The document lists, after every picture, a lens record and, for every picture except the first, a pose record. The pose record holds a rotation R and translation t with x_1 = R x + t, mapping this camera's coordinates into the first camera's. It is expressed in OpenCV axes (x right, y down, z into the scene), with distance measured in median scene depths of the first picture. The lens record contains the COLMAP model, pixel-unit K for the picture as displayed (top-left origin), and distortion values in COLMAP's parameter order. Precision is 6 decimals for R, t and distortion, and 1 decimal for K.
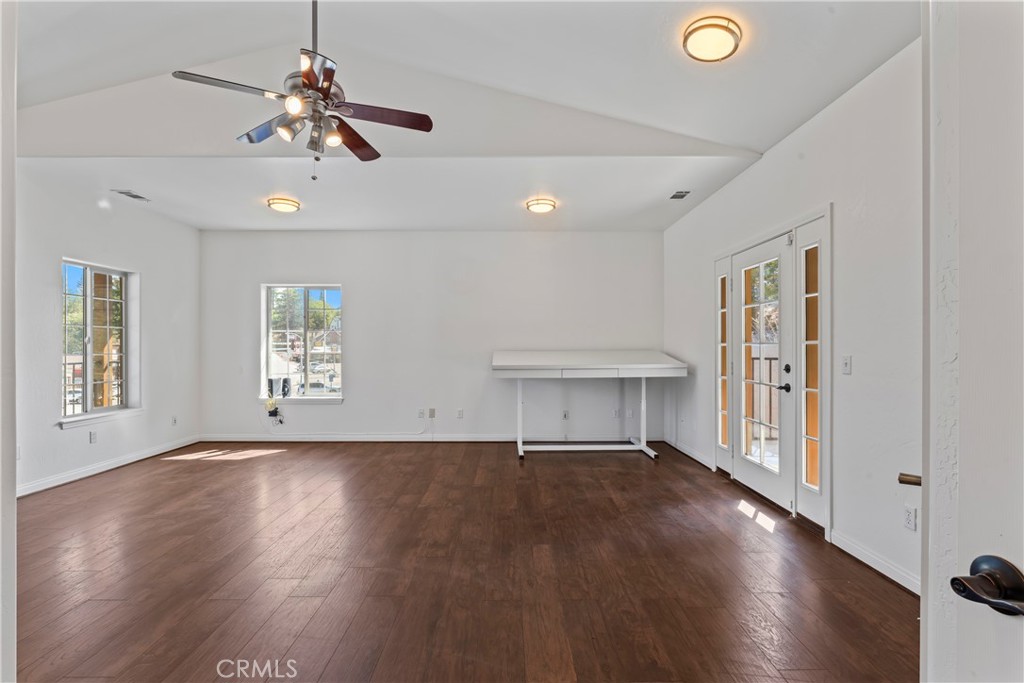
lens RADIAL K [[467.2, 0, 509.1], [0, 467.2, 346.6], [0, 0, 1]] dist [0.000101, -0.000088]
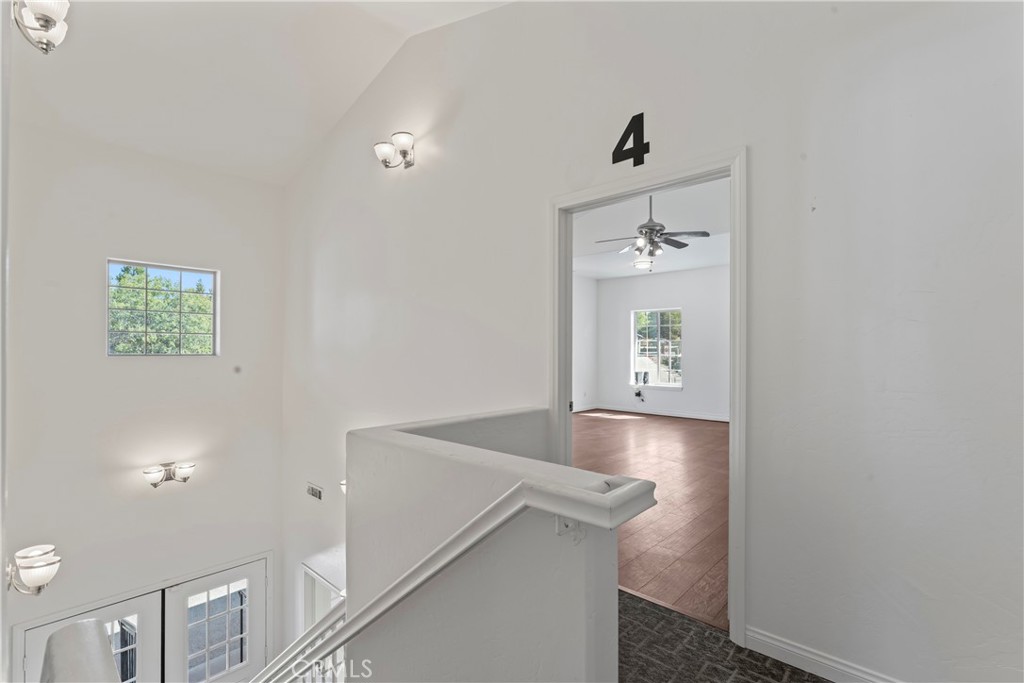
lens RADIAL K [[467.2, 0, 510.9], [0, 467.2, 347.4], [0, 0, 1]] dist [0.000101, -0.000088]
pose [[0.731923, -0.001149, -0.681386, 0.236306], [-0.003351, 0.999980, -0.005286, -0.002002], [0.681379, 0.006152, 0.731905, -0.410253]]
